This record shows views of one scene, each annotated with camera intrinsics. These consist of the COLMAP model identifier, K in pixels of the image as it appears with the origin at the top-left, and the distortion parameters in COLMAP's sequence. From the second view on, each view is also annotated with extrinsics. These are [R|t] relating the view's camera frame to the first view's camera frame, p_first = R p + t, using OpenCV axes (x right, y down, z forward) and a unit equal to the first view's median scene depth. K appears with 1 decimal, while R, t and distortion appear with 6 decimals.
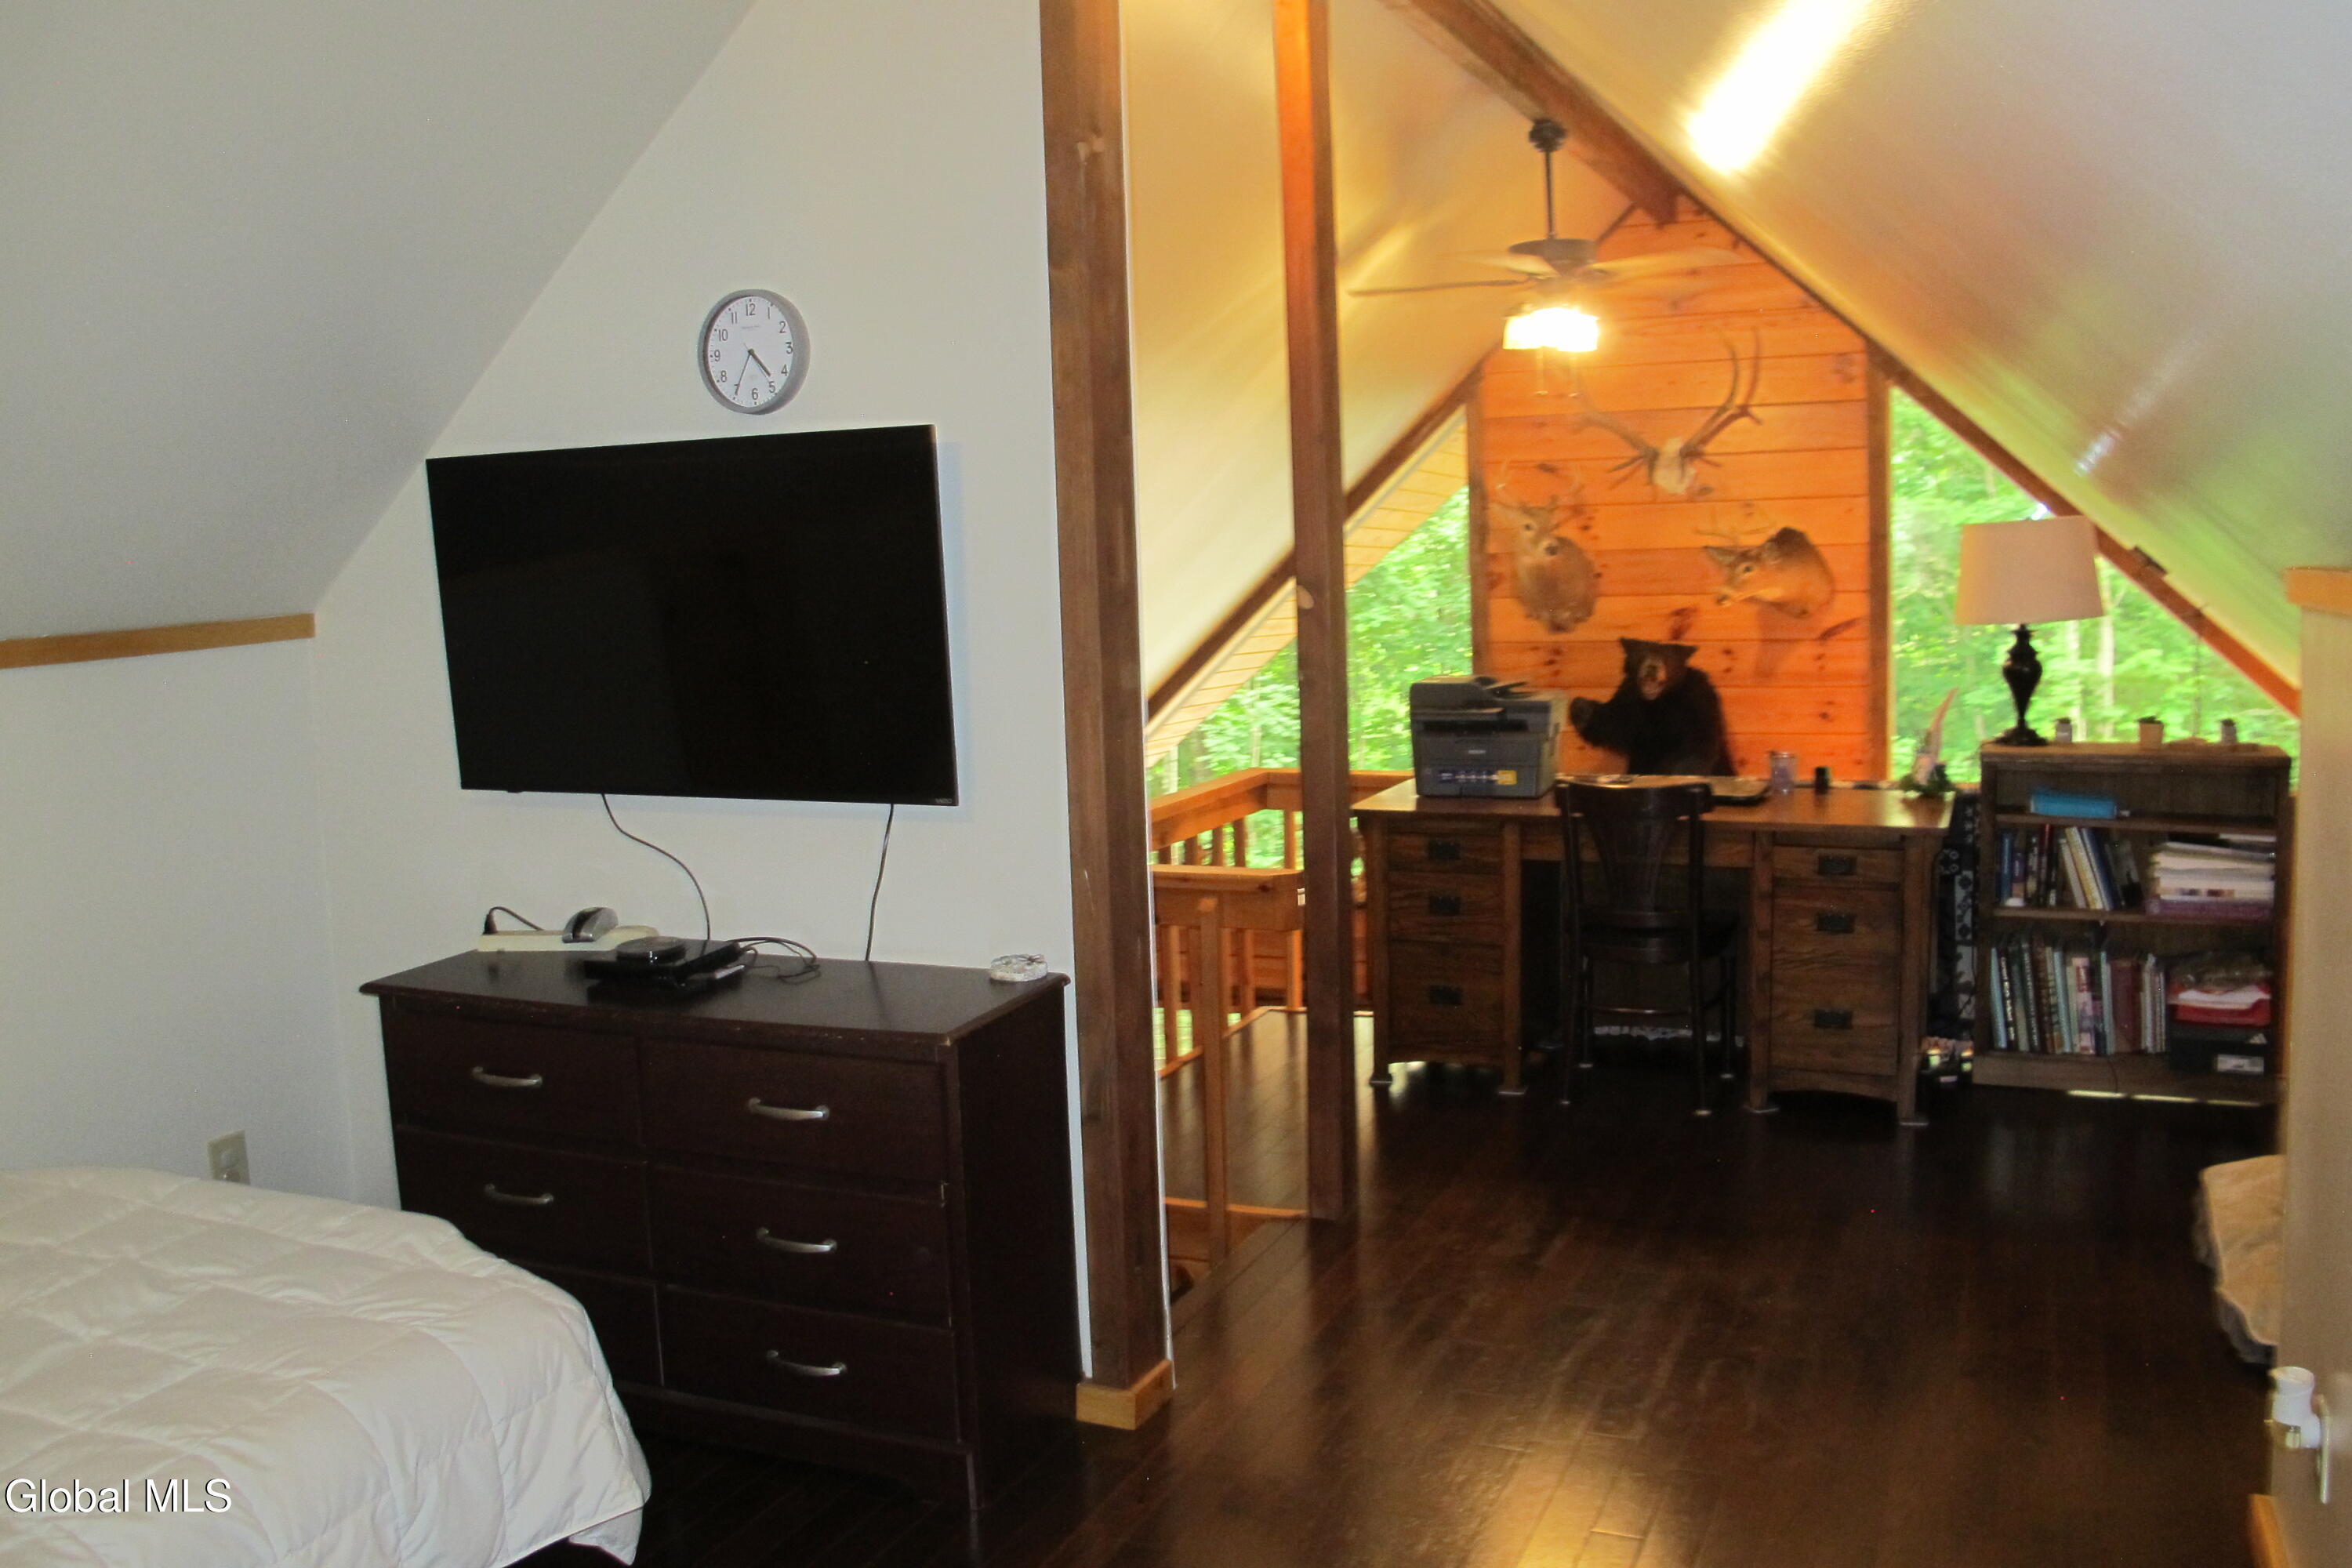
lens RADIAL K [[1980.2, 0, 1184.6], [0, 1980.2, 775.0], [0, 0, 1]] dist [-0.143432, 0.103744]
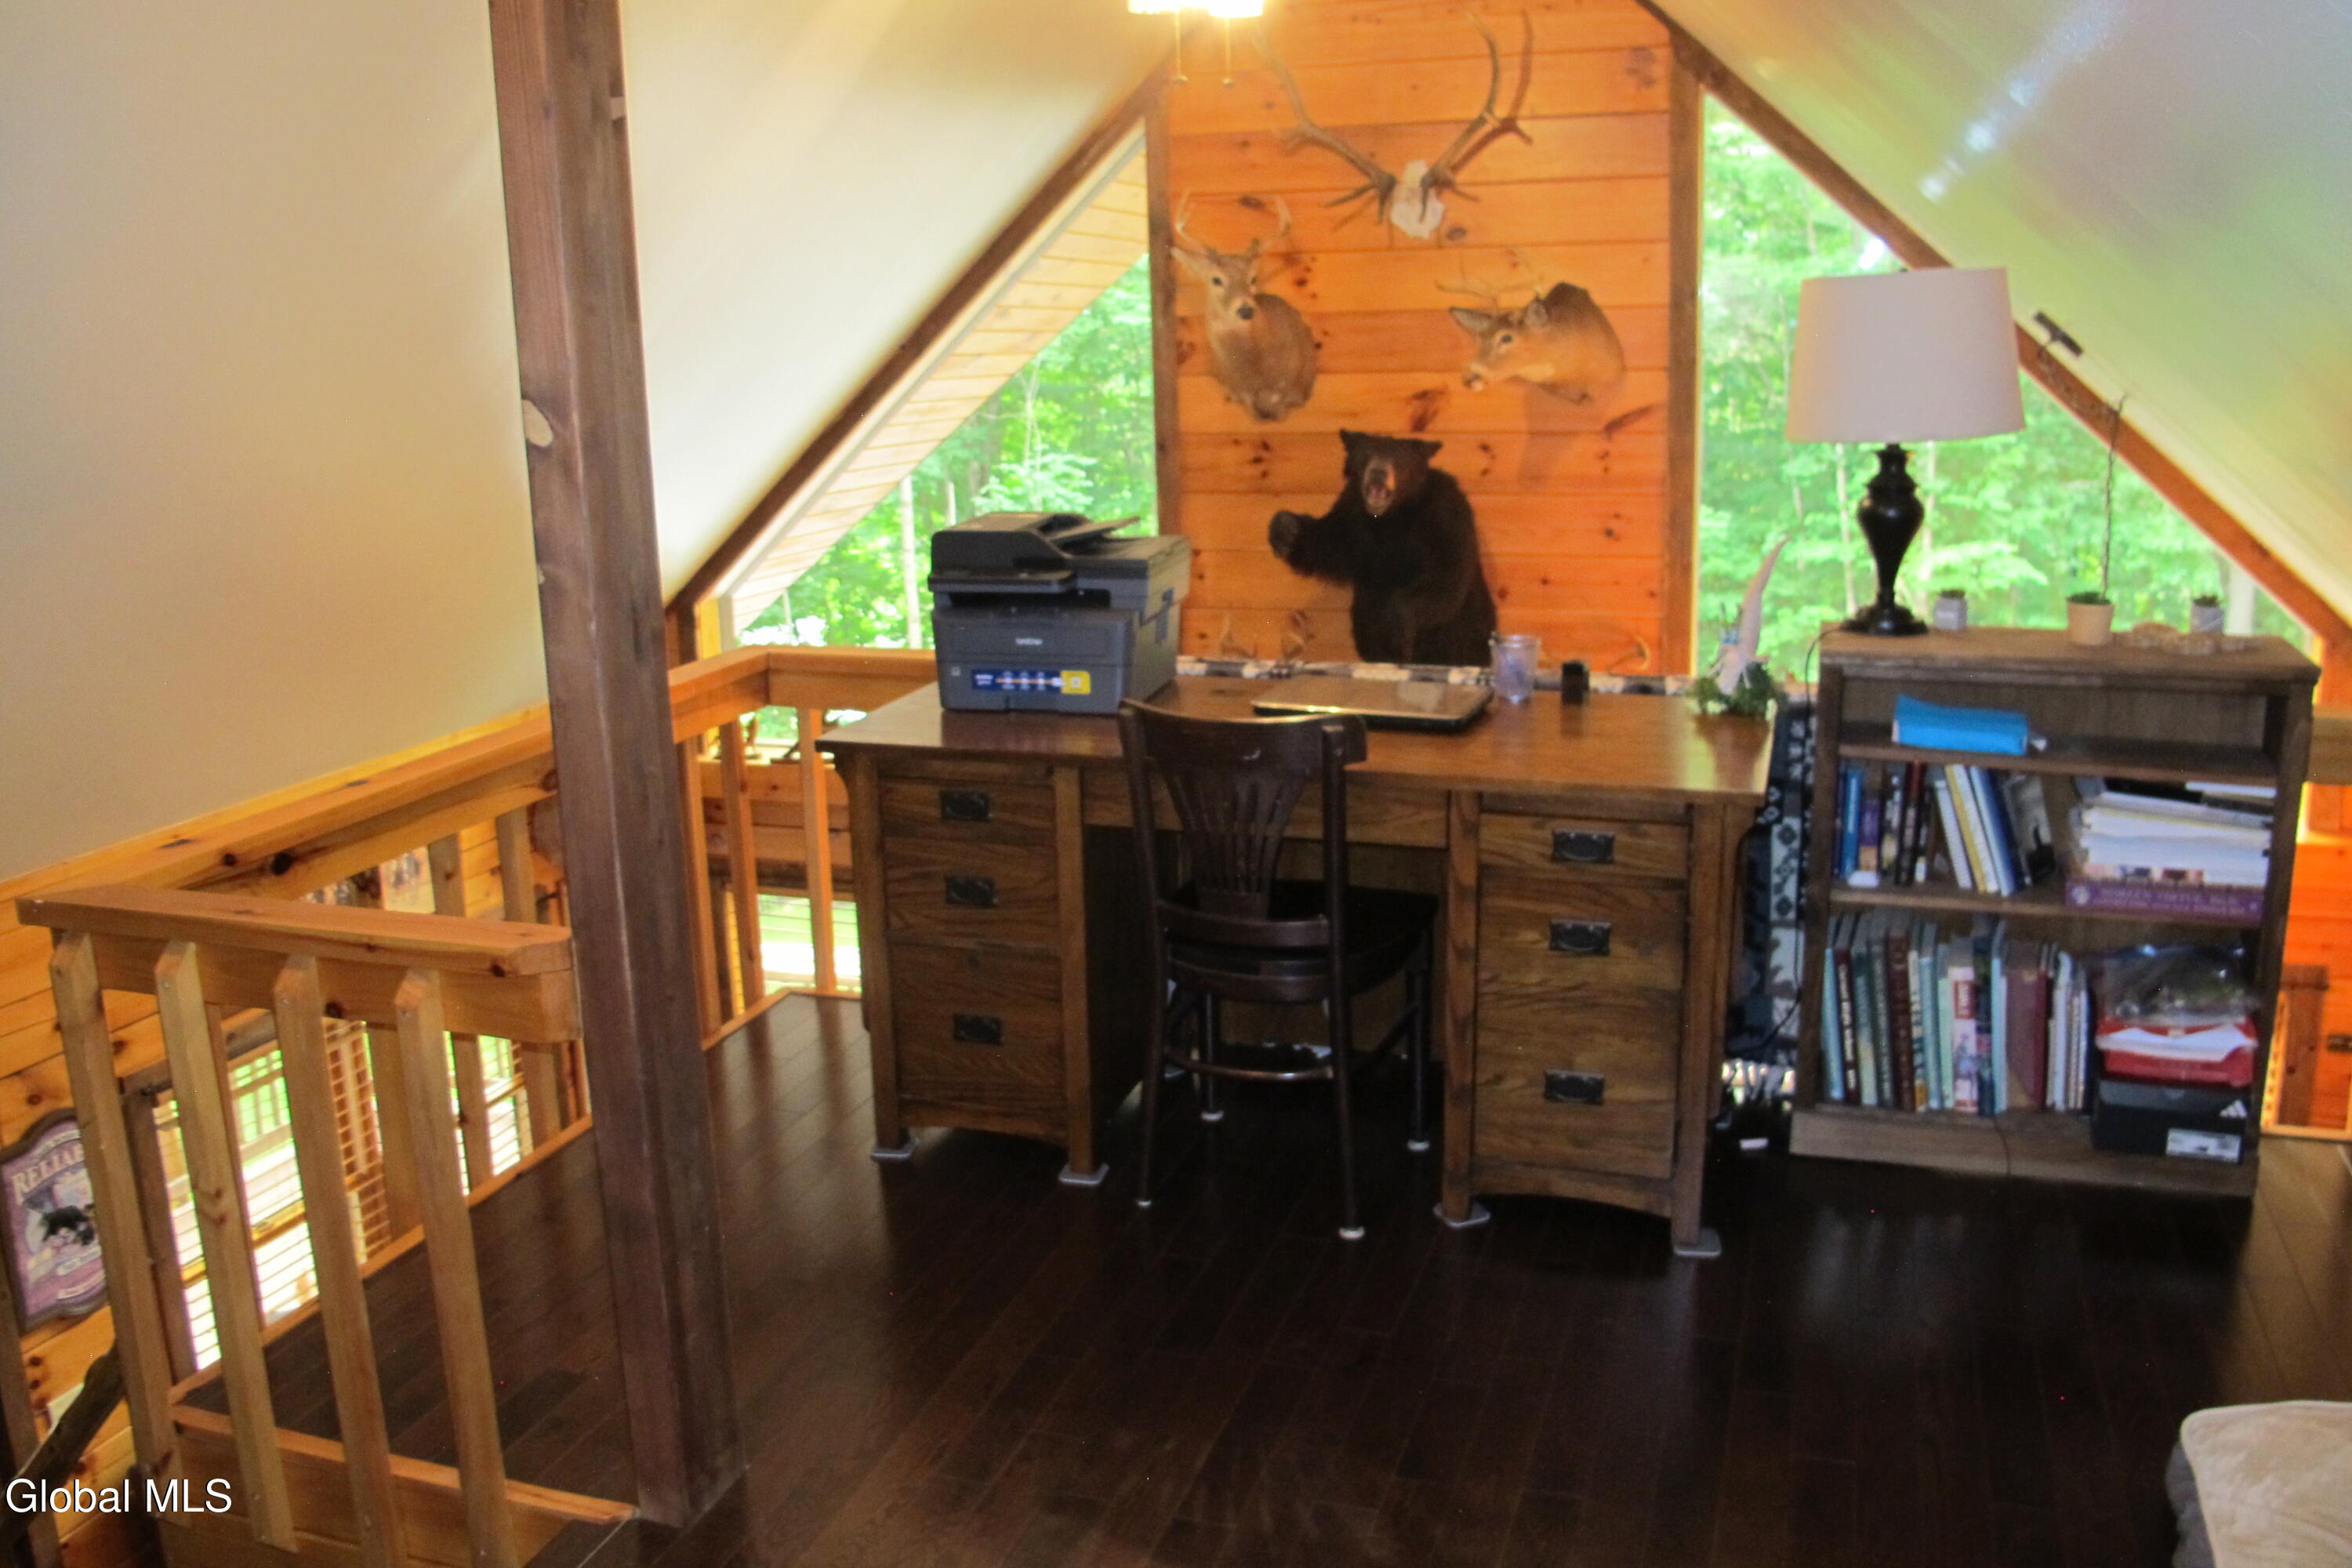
lens RADIAL K [[1980.2, 0, 1158.4], [0, 1980.2, 781.9], [0, 0, 1]] dist [-0.143432, 0.103744]
pose [[0.997063, -0.015468, 0.075011, 0.113499], [0.006068, 0.992268, 0.123964, -0.036528], [-0.076349, -0.123144, 0.989447, 0.294448]]
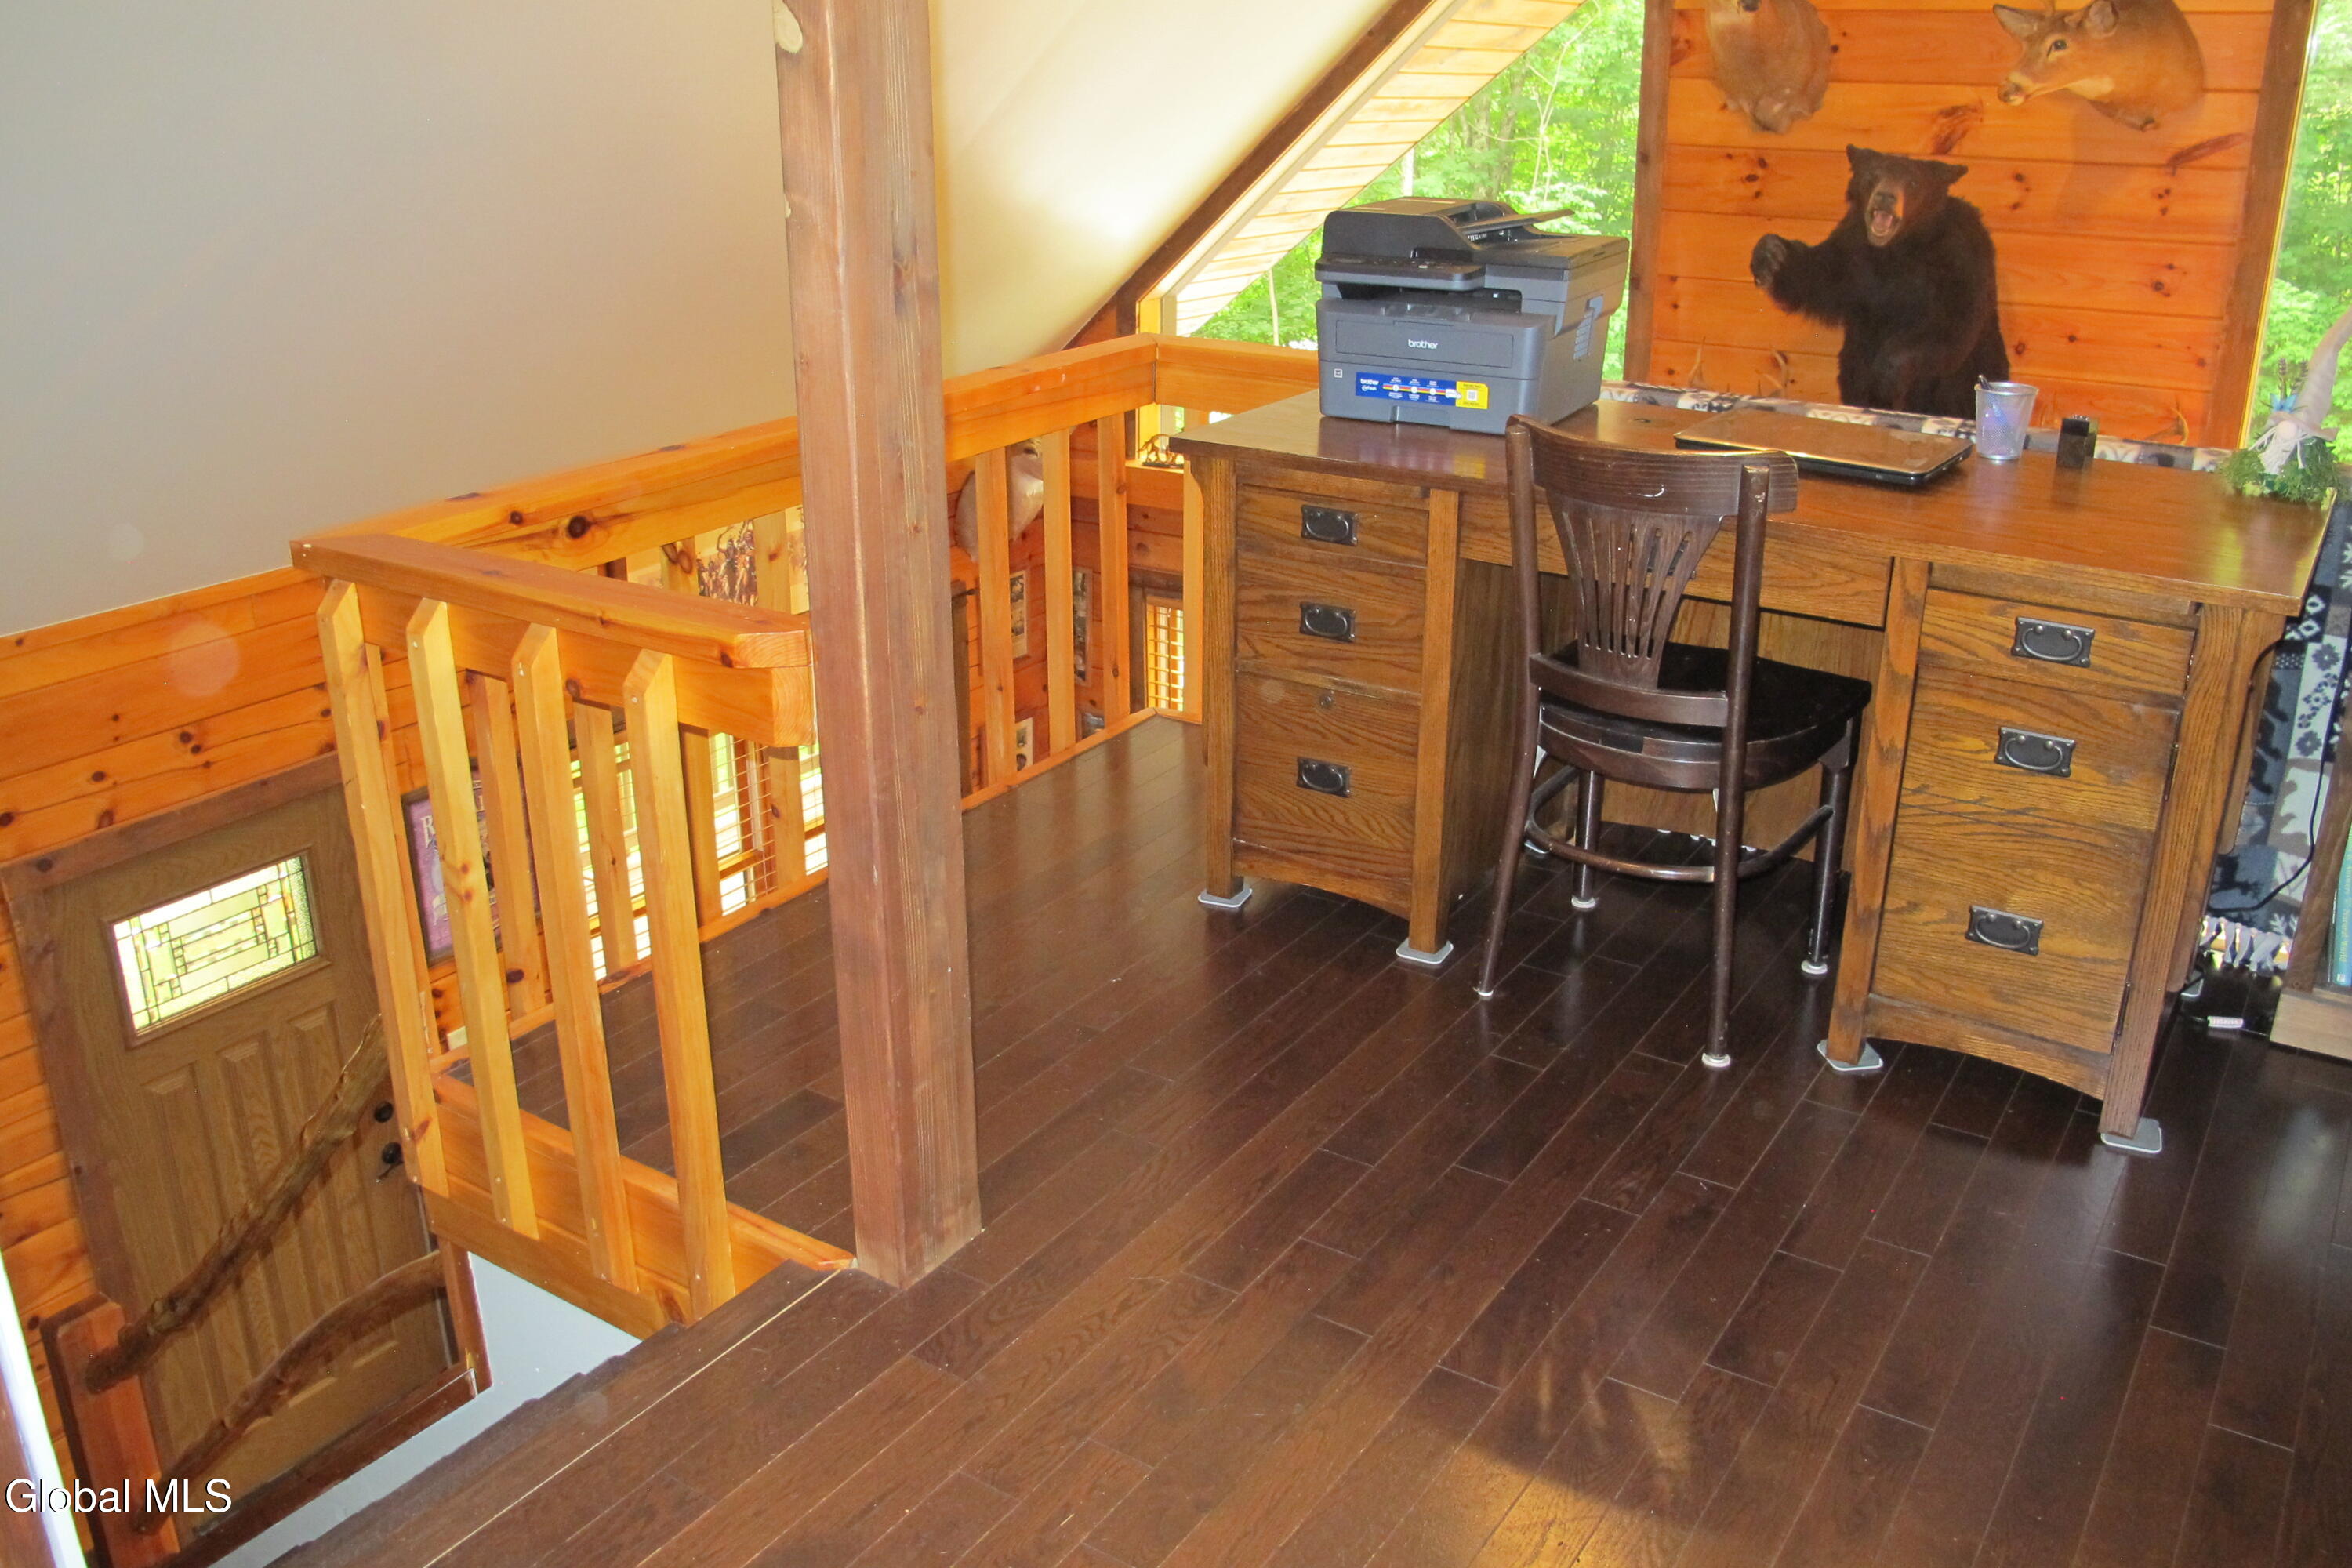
lens RADIAL K [[1980.2, 0, 1140.6], [0, 1980.2, 772.5], [0, 0, 1]] dist [-0.143432, 0.103744]
pose [[0.982183, 0.087990, -0.166053, 0.138287], [-0.043192, 0.965654, 0.256216, -0.026688], [0.182895, -0.244479, 0.952250, 0.351289]]
